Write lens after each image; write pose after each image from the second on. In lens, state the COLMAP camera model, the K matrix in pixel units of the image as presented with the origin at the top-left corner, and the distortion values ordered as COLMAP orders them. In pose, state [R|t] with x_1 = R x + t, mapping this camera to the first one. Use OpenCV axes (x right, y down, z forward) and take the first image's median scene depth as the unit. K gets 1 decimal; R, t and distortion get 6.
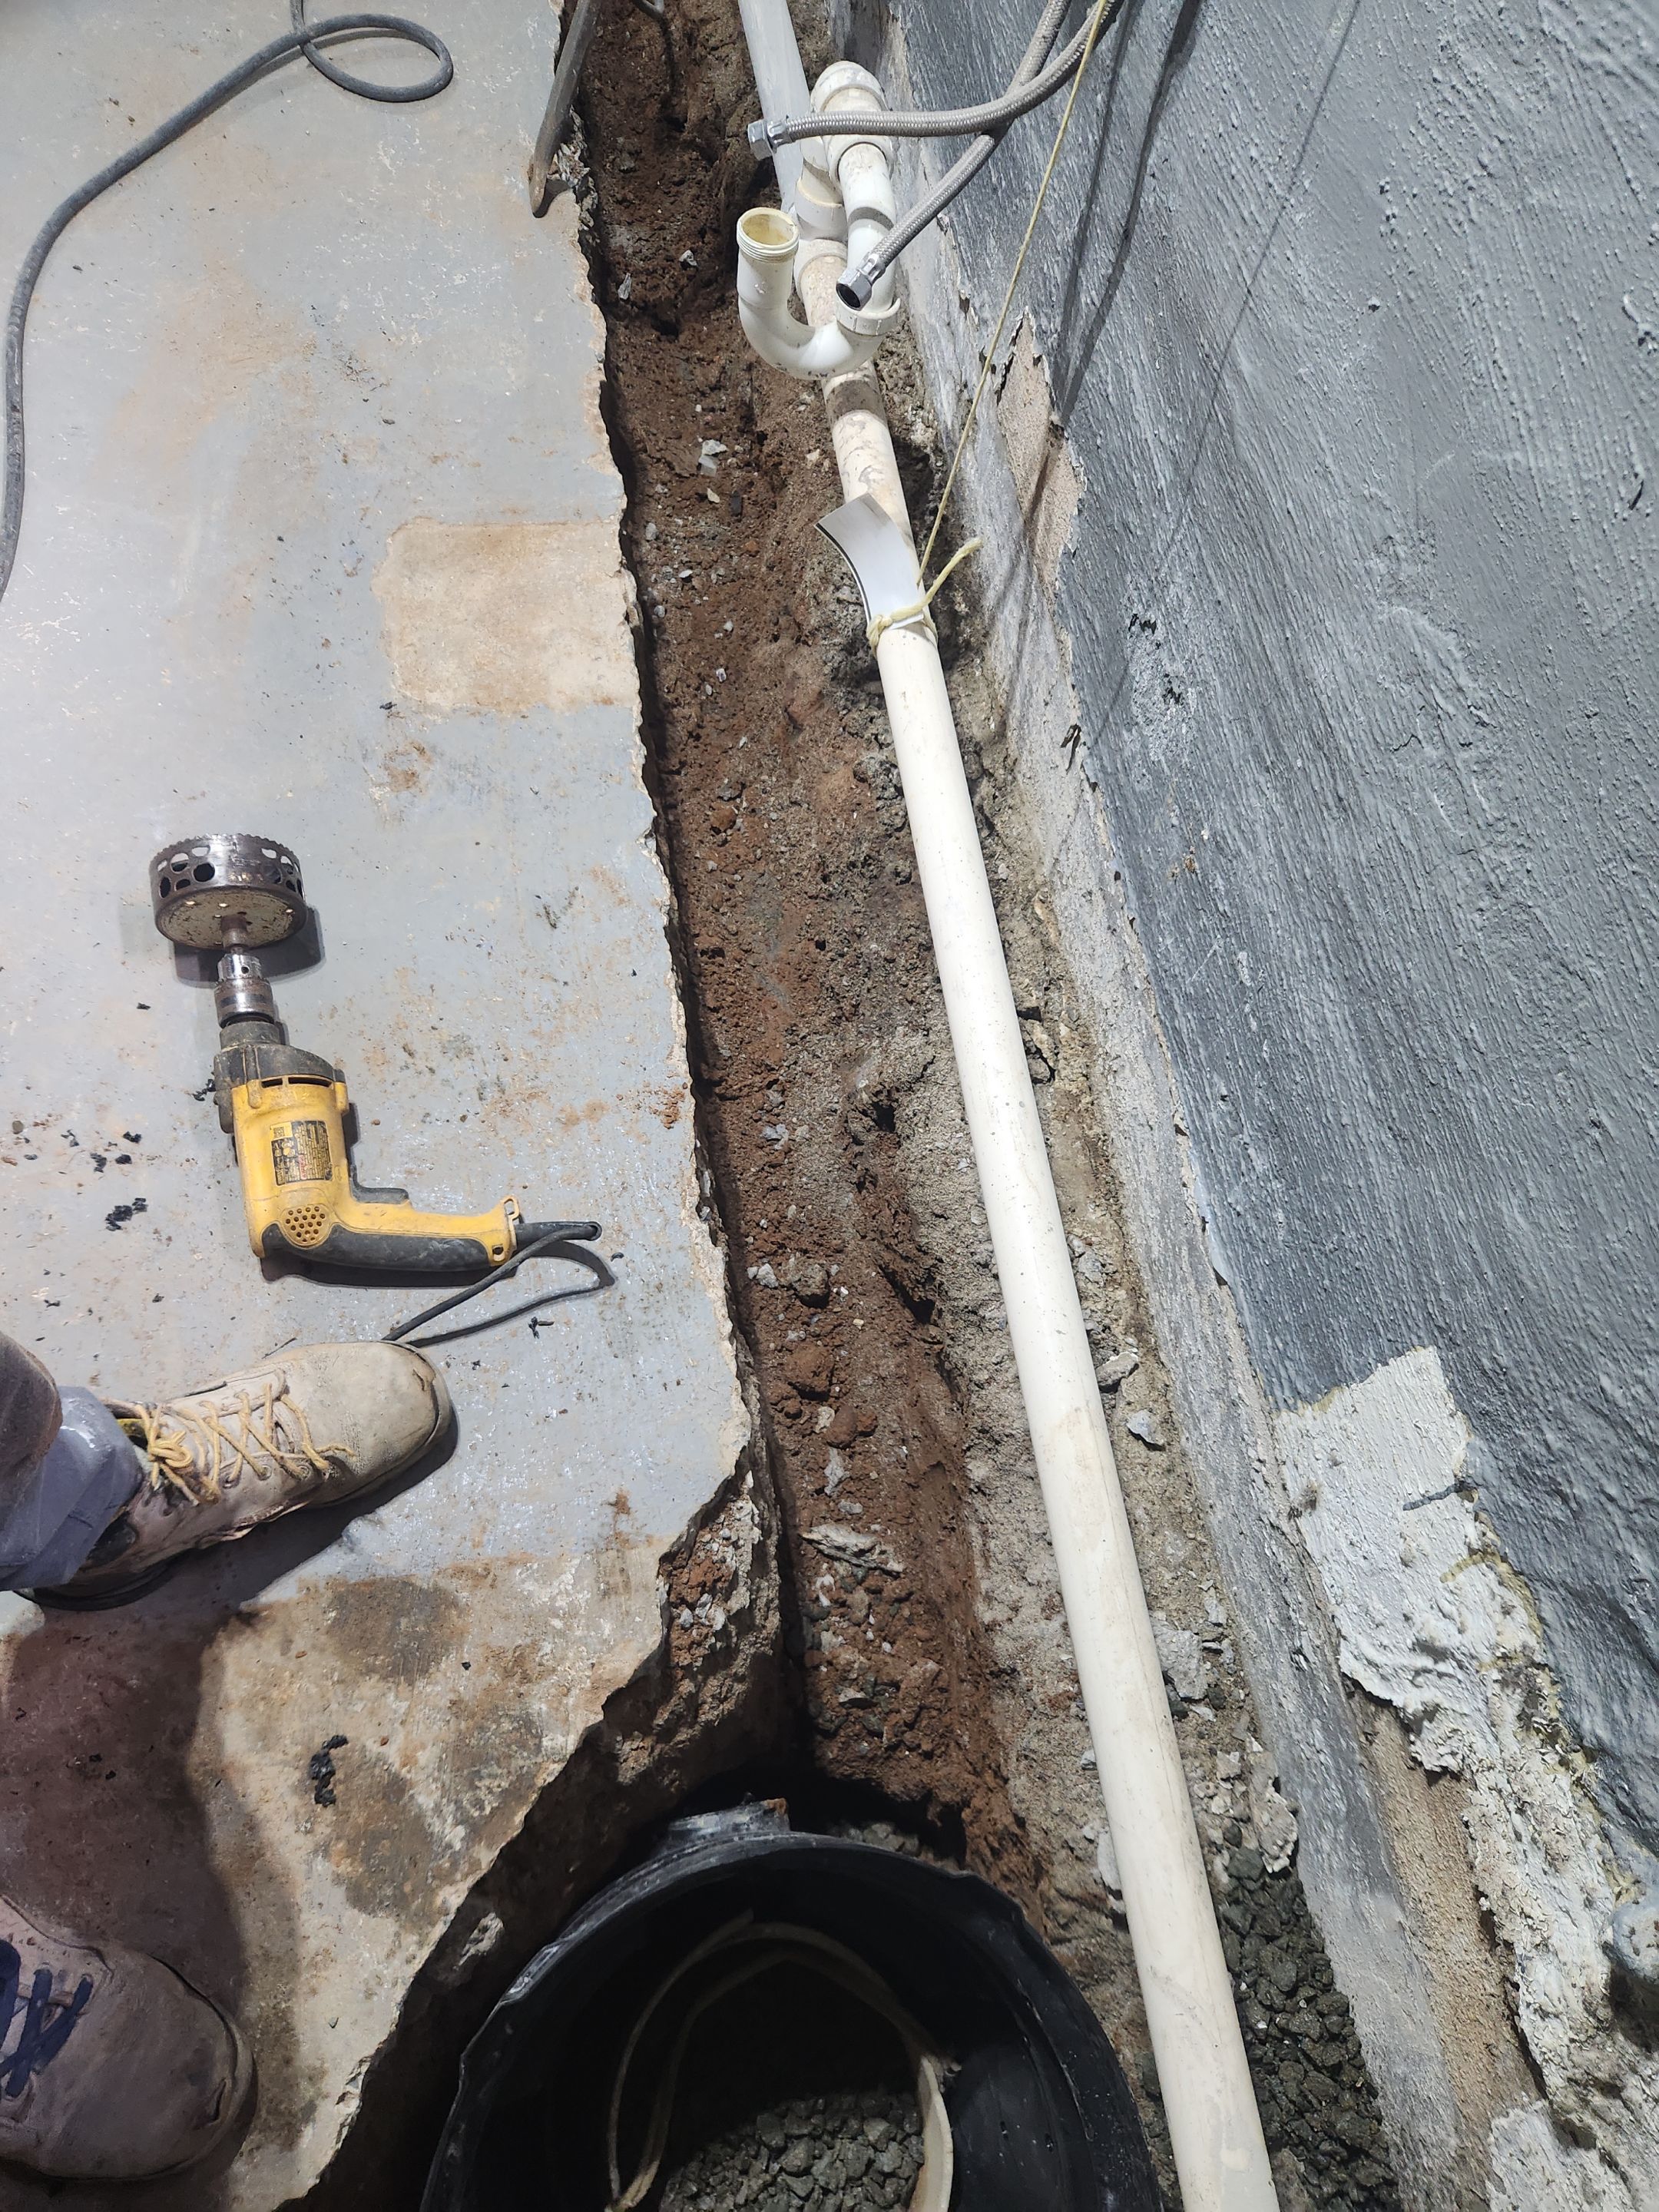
lens RADIAL K [[1455.3, 0, 859.7], [0, 1455.3, 1110.4], [0, 0, 1]] dist [0.057894, -0.051096]
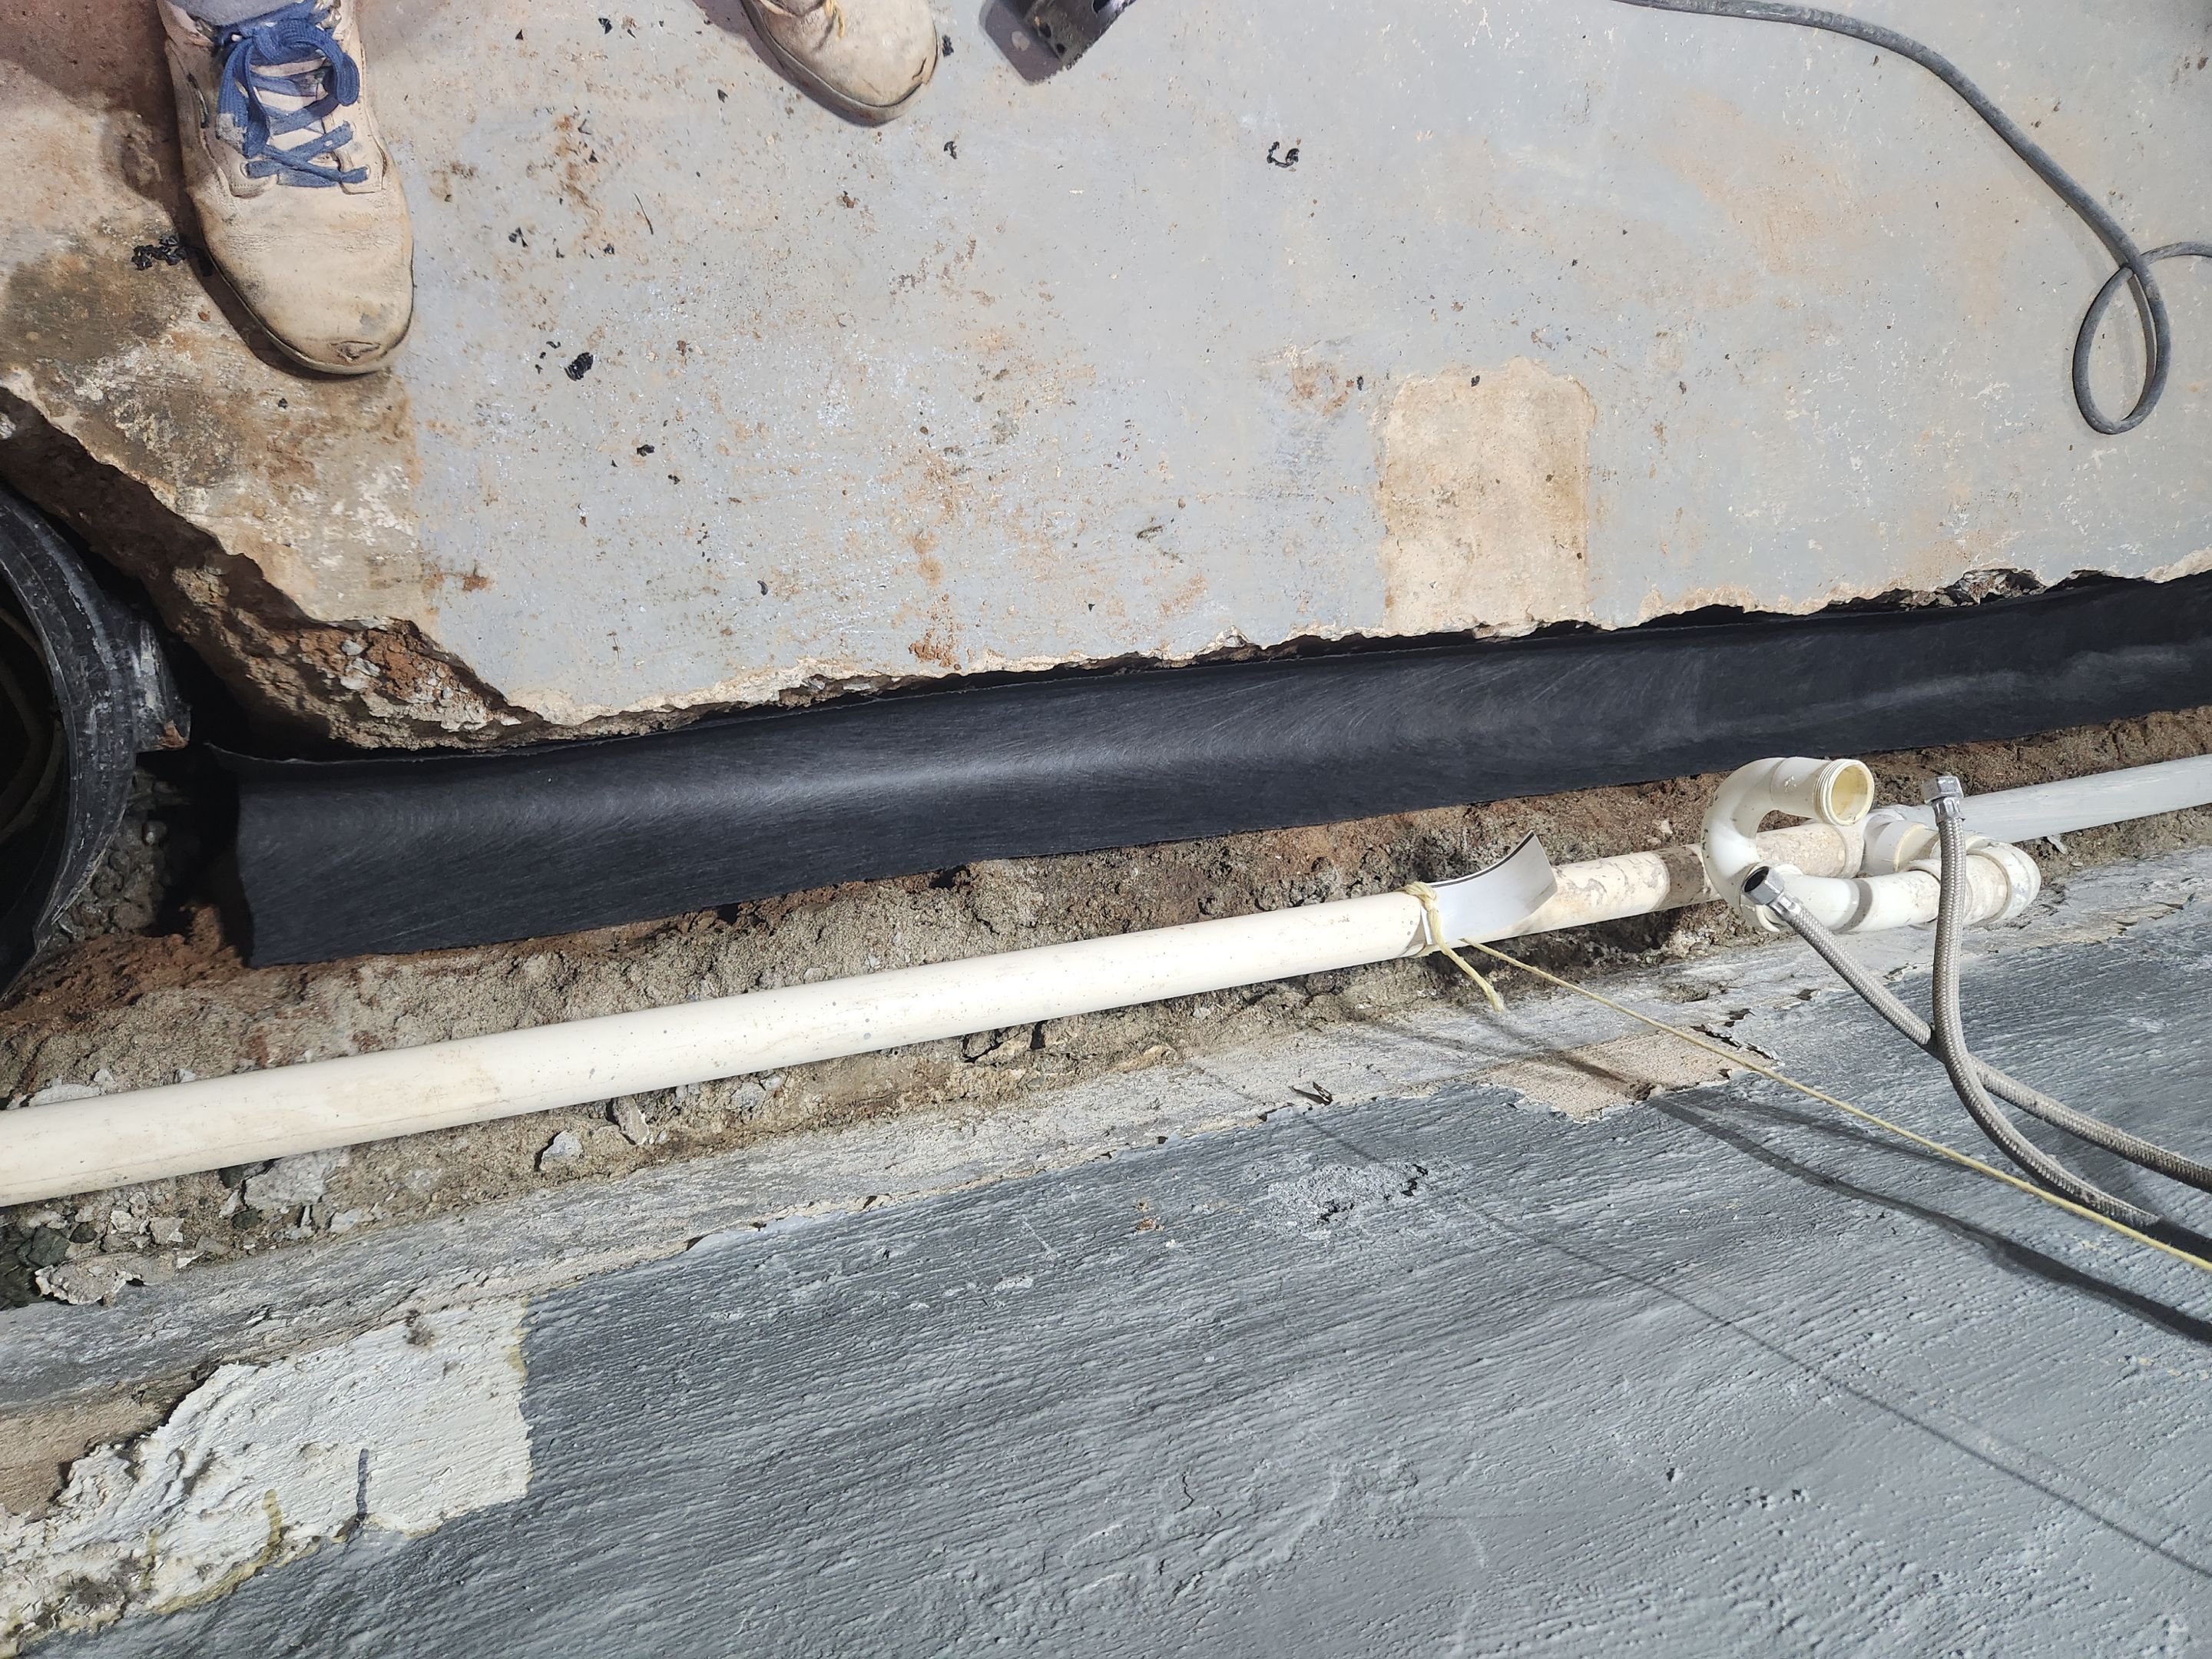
lens RADIAL K [[1458.3, 0, 1112.4], [0, 1458.3, 818.3], [0, 0, 1]] dist [0.059896, -0.054332]
pose [[-0.037724, 0.999198, -0.013427, -0.015888], [-0.999282, -0.037675, 0.003894, -0.133362], [0.003385, 0.013564, 0.999902, 0.069145]]
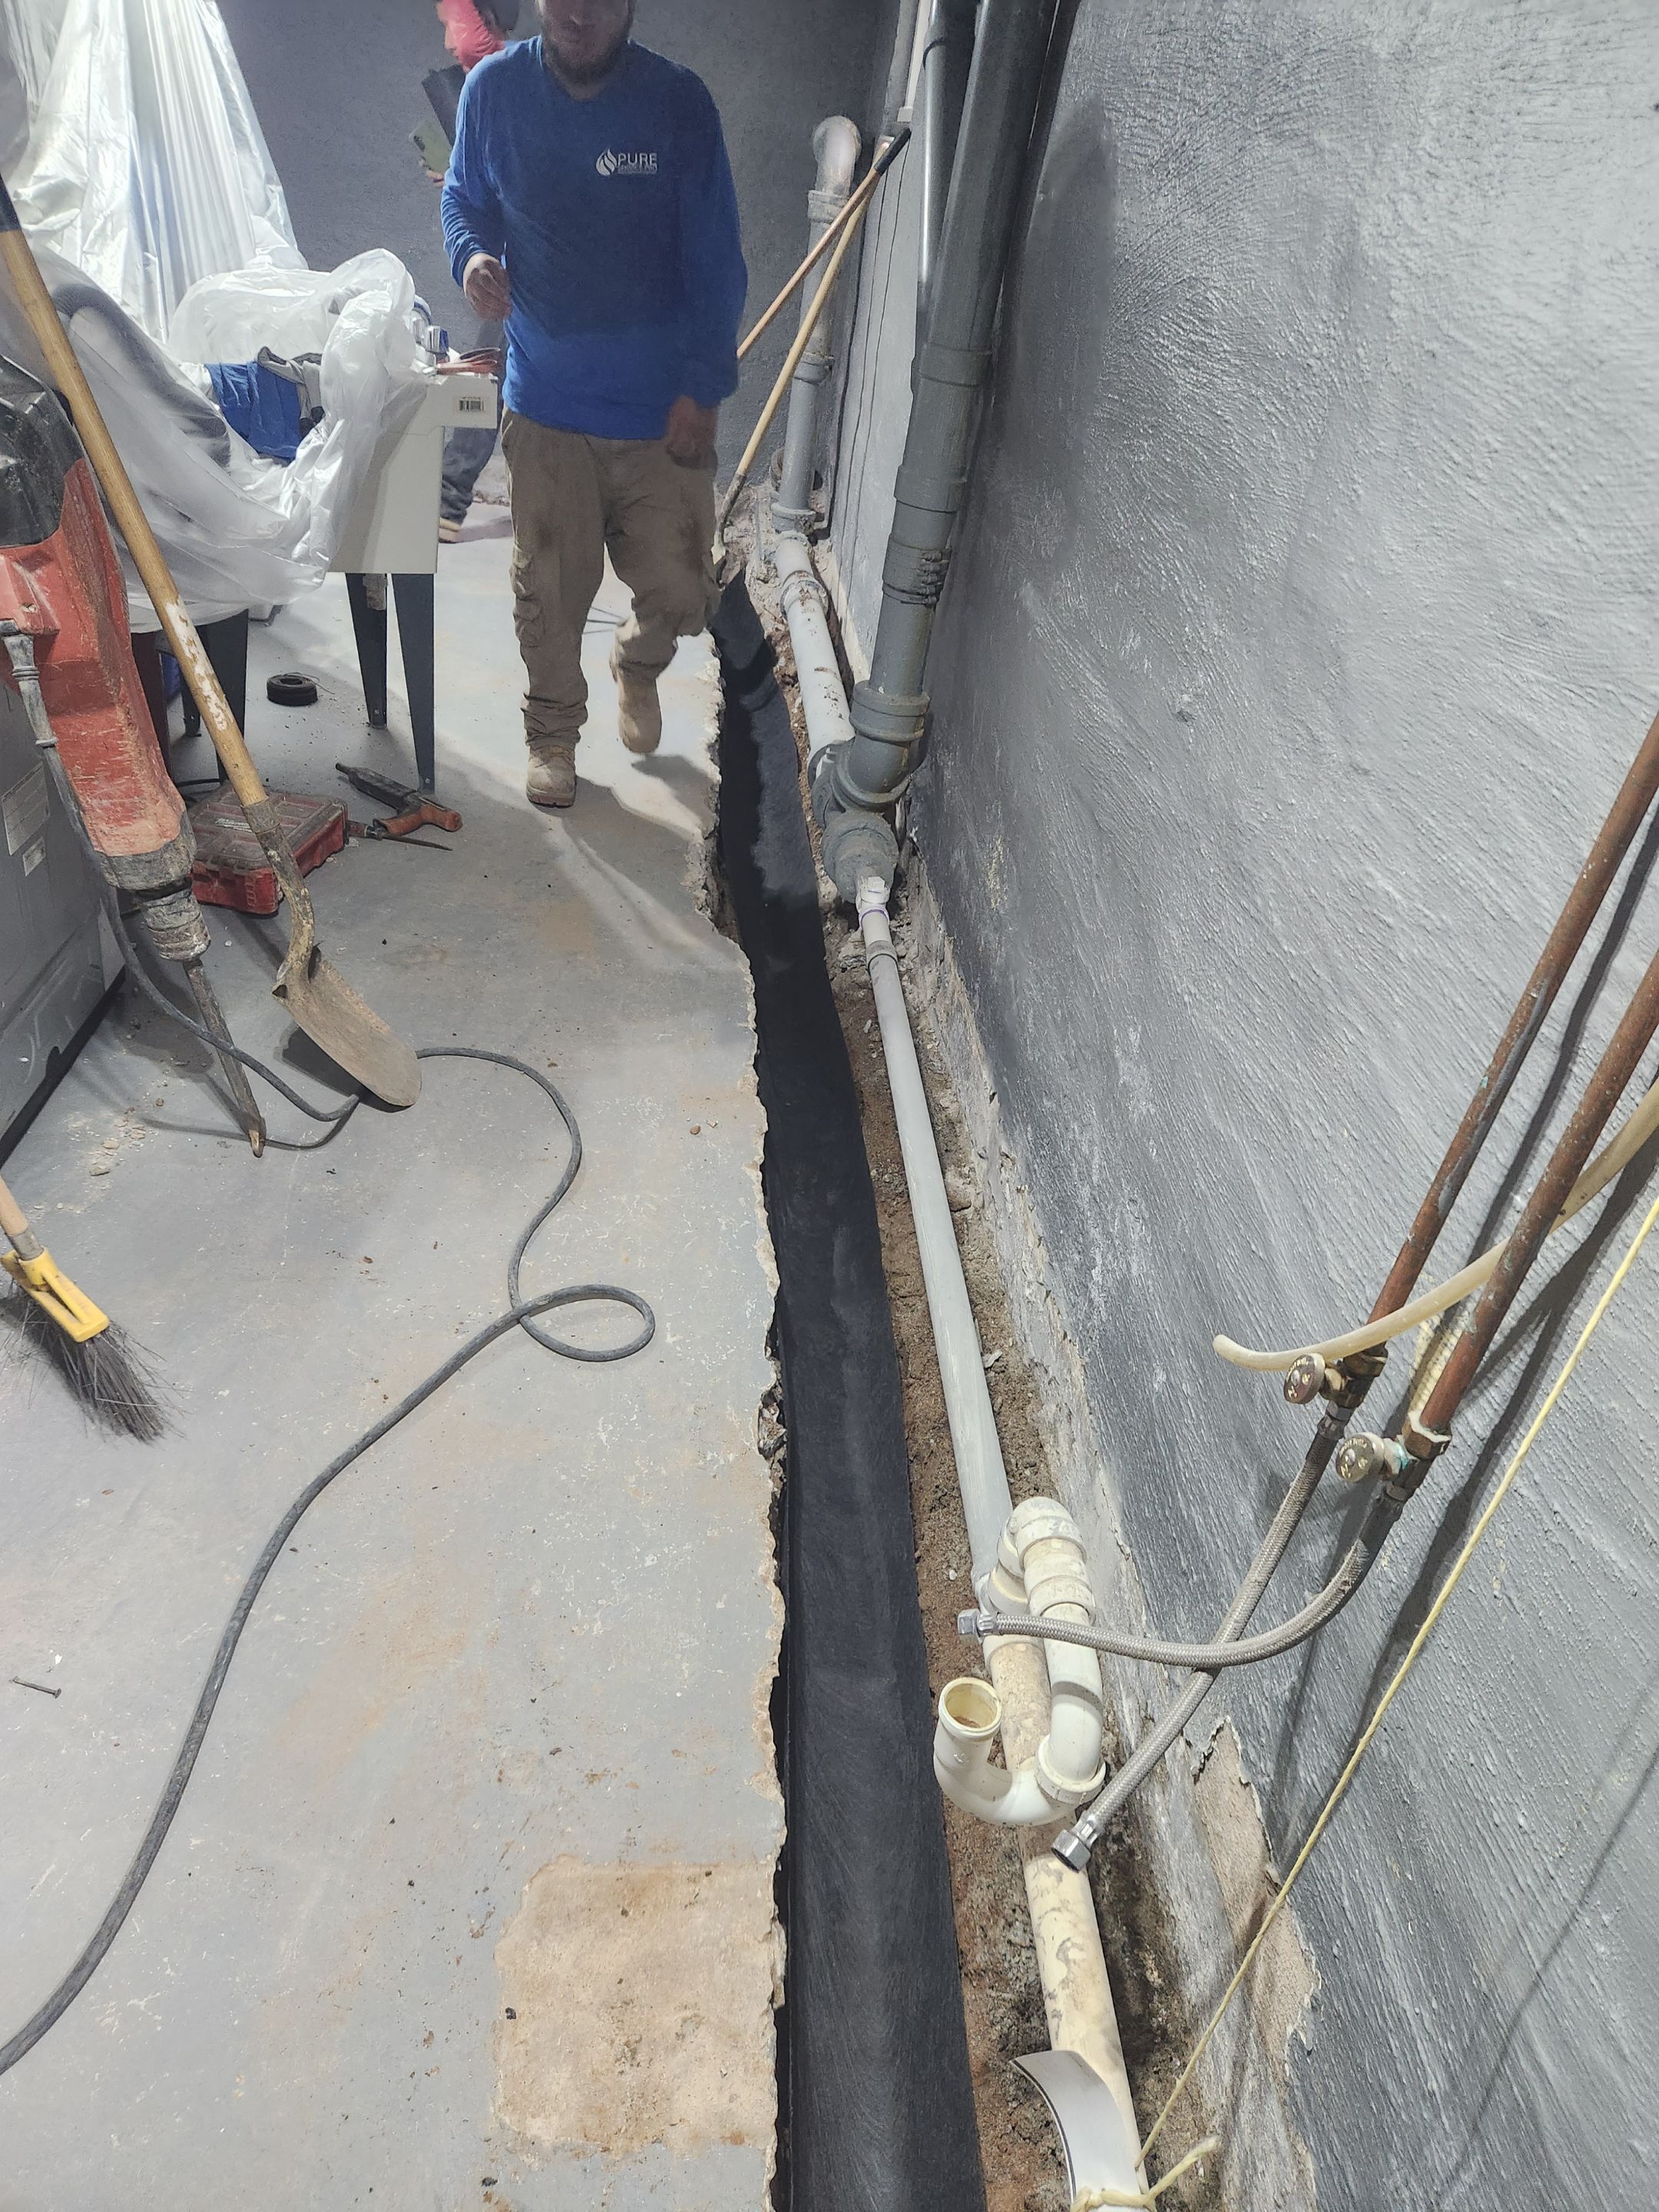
lens RADIAL K [[1455.3, 0, 859.7], [0, 1455.3, 1110.4], [0, 0, 1]] dist [0.057894, -0.051096]
pose [[0.994971, 0.039469, -0.092054, -0.059328], [-0.084516, 0.824050, -0.560177, -0.359002], [0.053748, 0.565140, 0.823242, -0.021566]]
